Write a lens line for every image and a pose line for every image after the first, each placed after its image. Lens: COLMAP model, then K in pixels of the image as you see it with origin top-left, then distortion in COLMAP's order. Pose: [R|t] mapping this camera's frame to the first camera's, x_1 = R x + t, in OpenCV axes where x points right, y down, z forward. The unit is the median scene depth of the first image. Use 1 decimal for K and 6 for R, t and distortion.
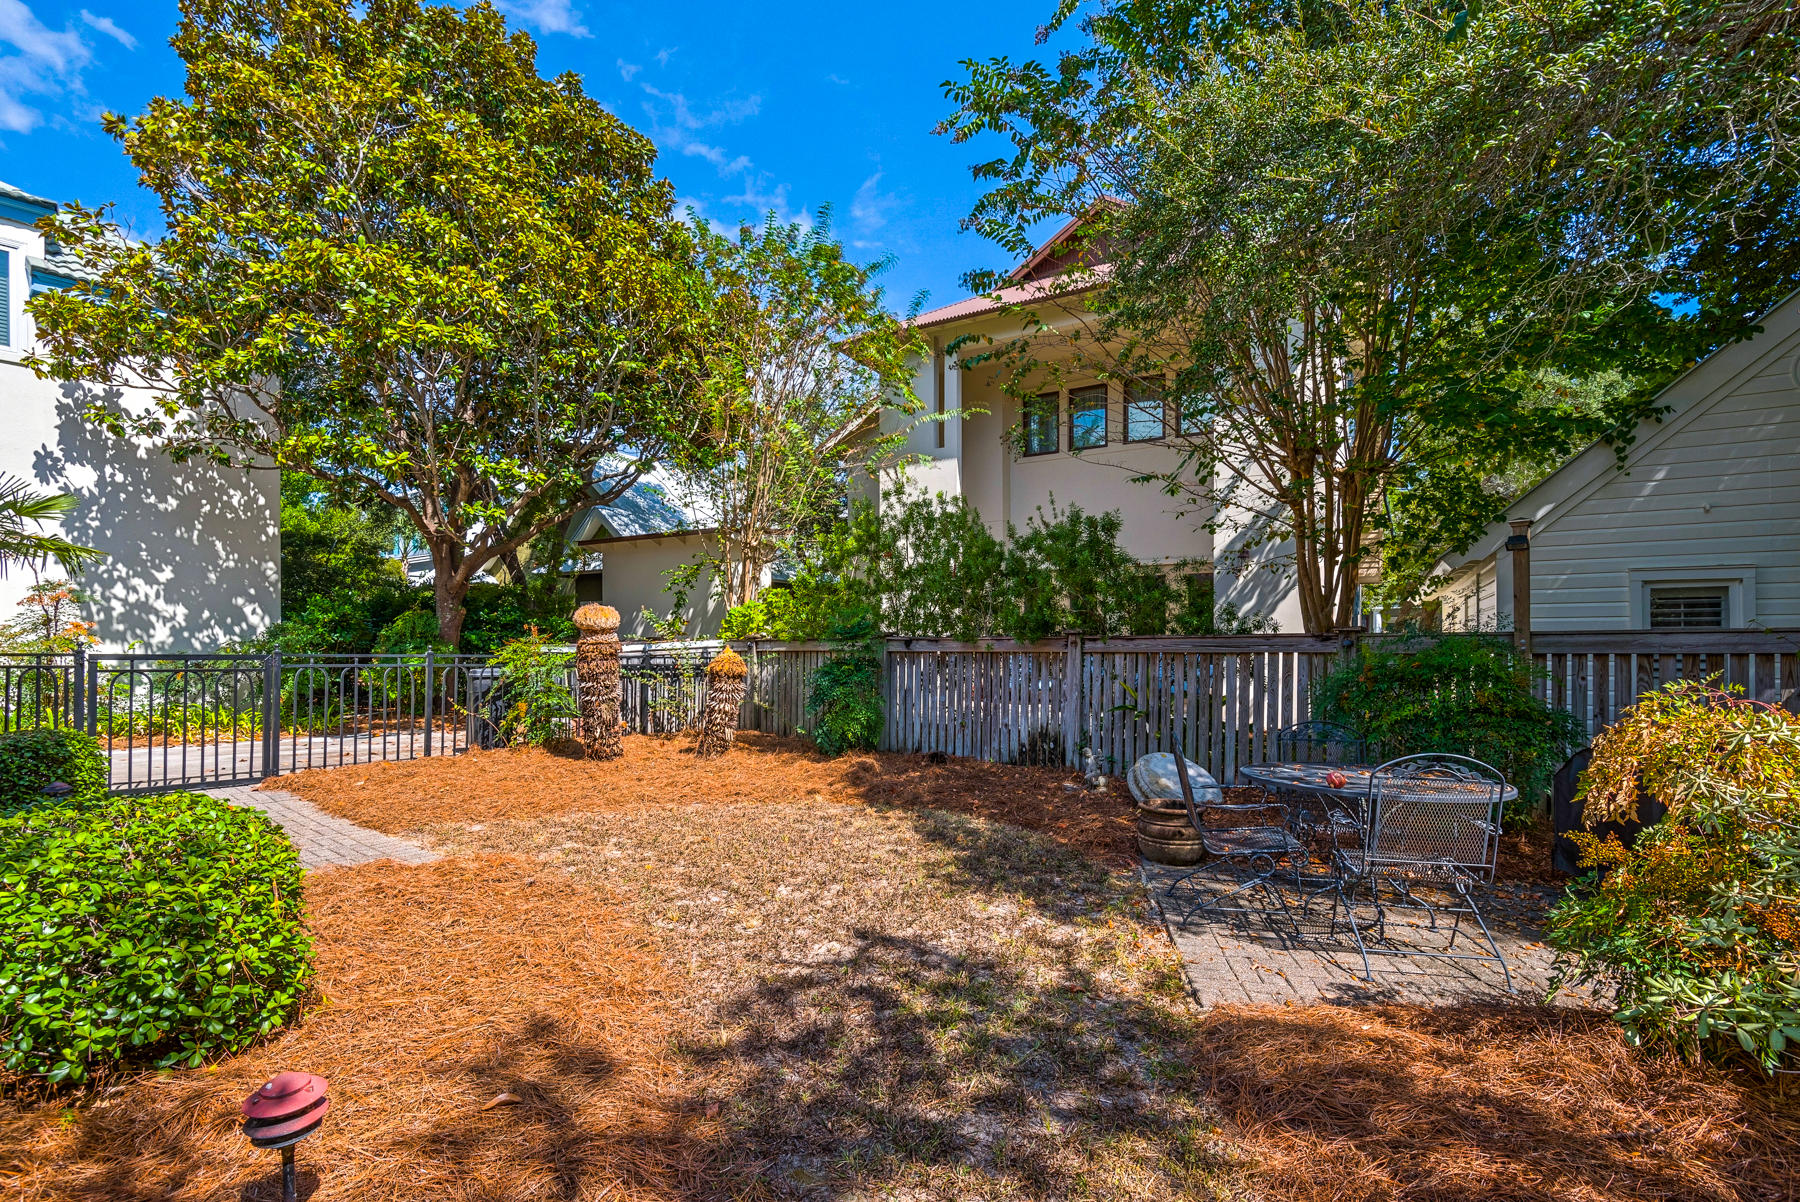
lens RADIAL K [[831.9, 0, 902.7], [0, 831.9, 659.0], [0, 0, 1]] dist [0.002737, -0.000500]
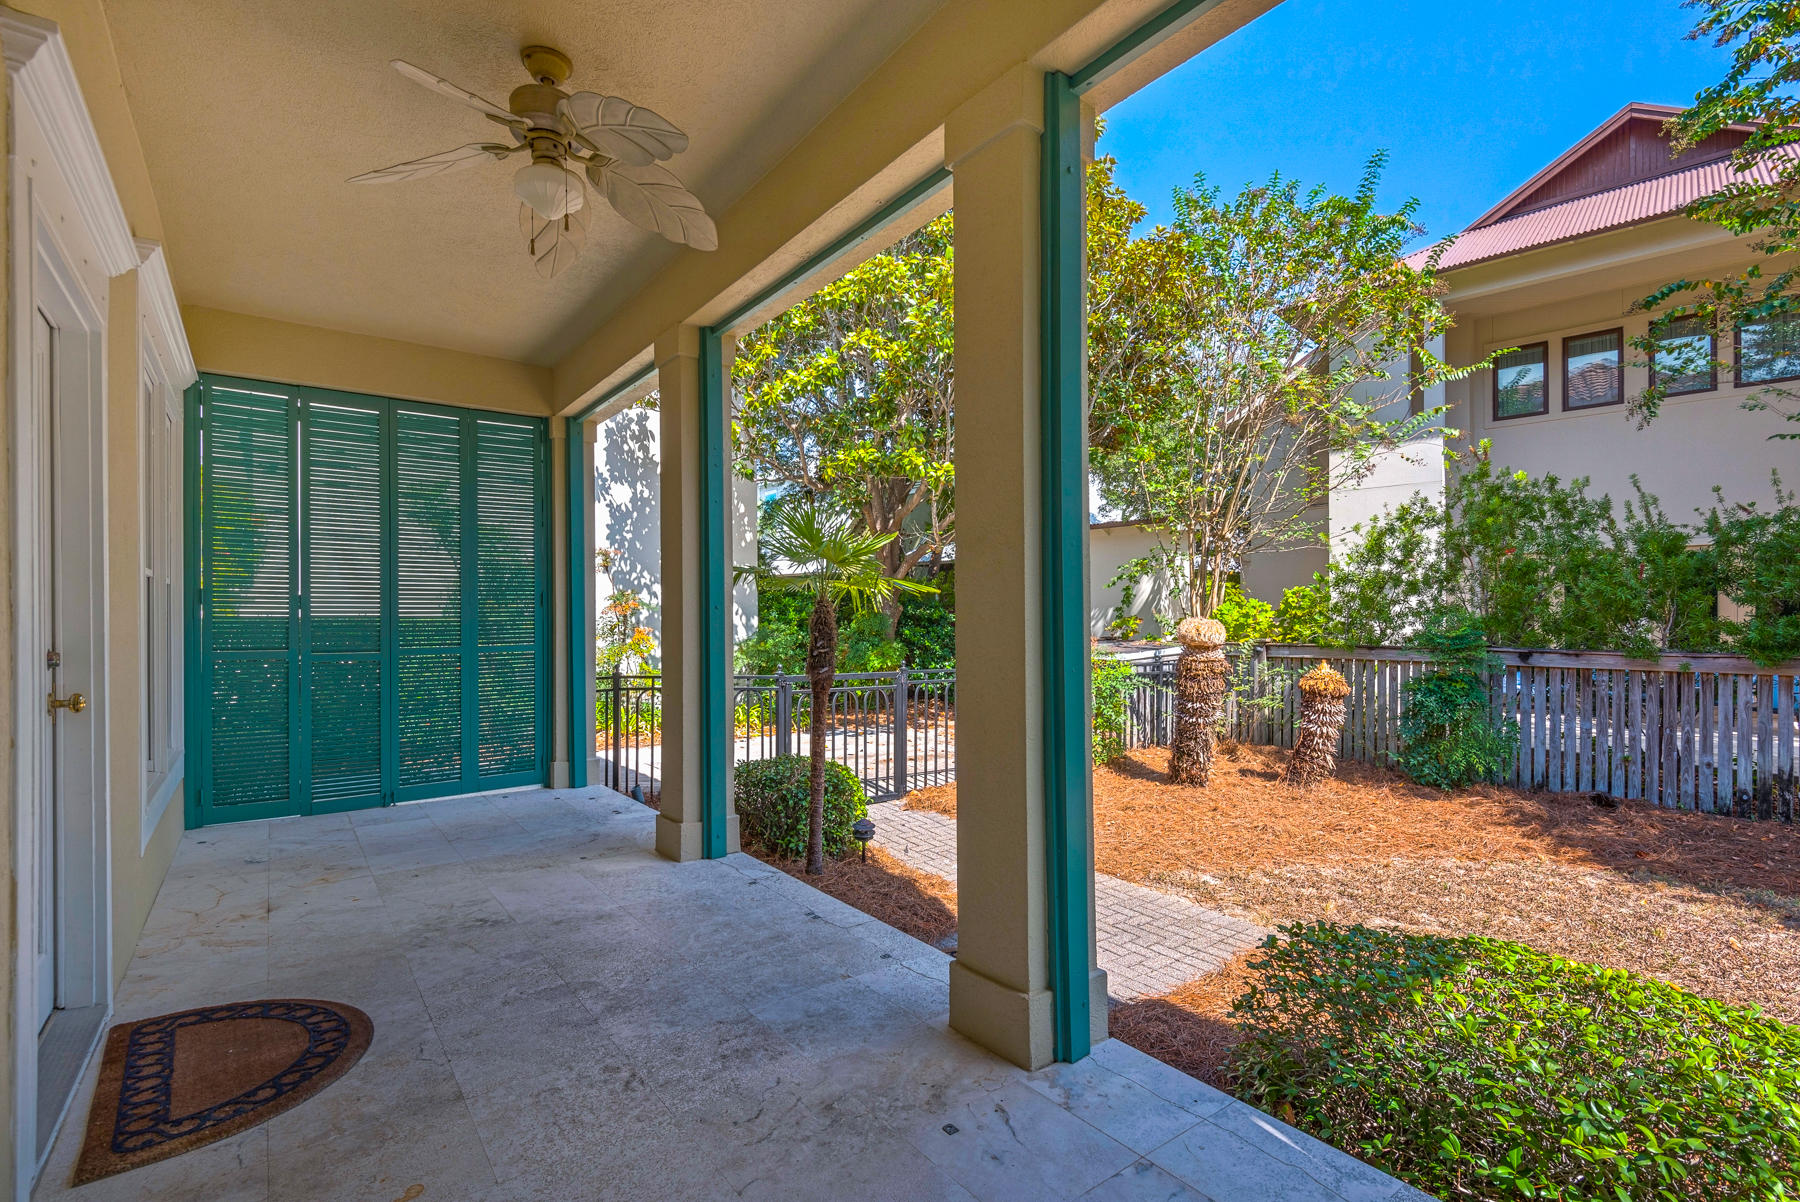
lens RADIAL K [[831.9, 0, 905.3], [0, 831.9, 615.2], [0, 0, 1]] dist [0.002737, -0.000500]
pose [[0.969331, -0.002866, -0.245743, -0.424542], [-0.001296, 0.999859, -0.016770, -0.048578], [0.245757, 0.016574, 0.969190, 0.033578]]
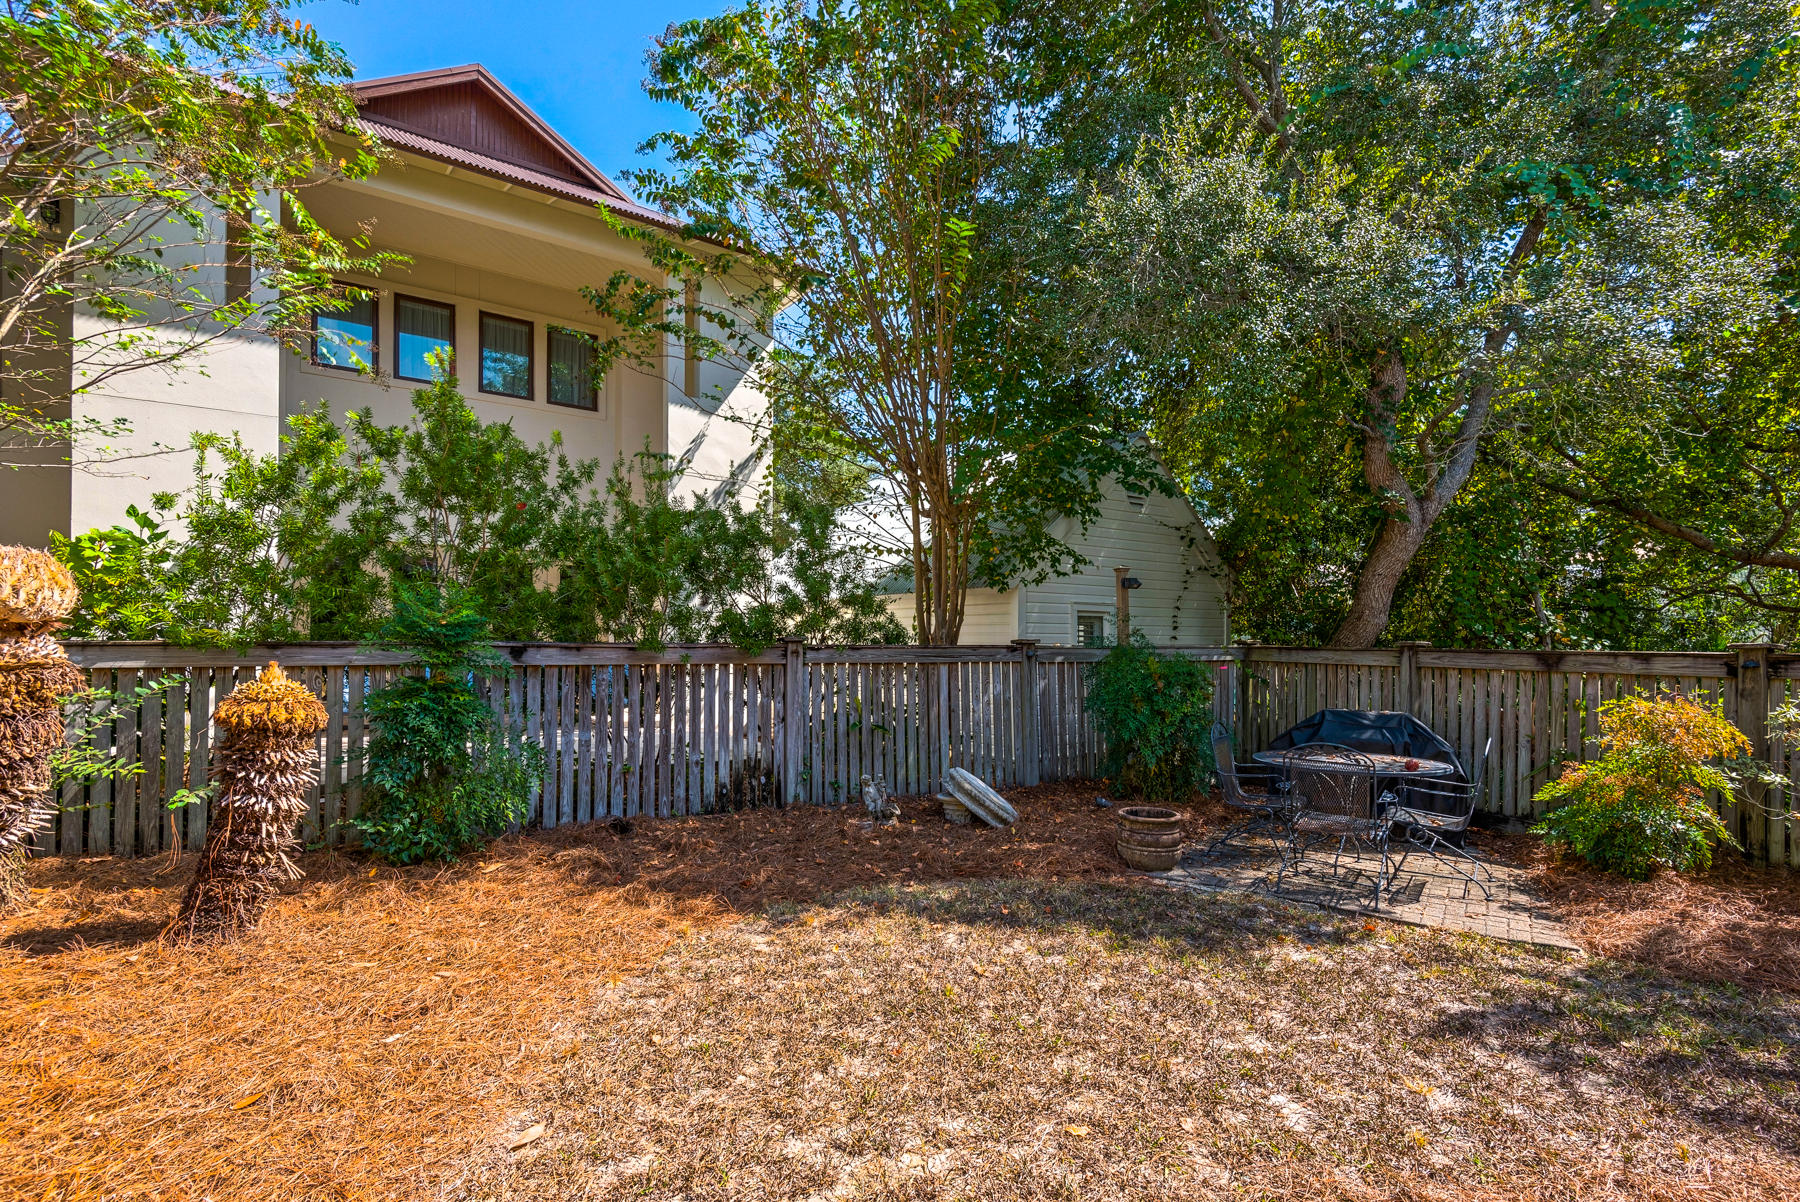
lens RADIAL K [[831.9, 0, 933.8], [0, 831.9, 635.9], [0, 0, 1]] dist [0.002737, -0.000500]
pose [[0.411121, 0.009455, 0.911532, -0.466549], [0.001507, 0.999938, -0.011051, -0.024102], [-0.911579, 0.005917, 0.411082, 0.512590]]
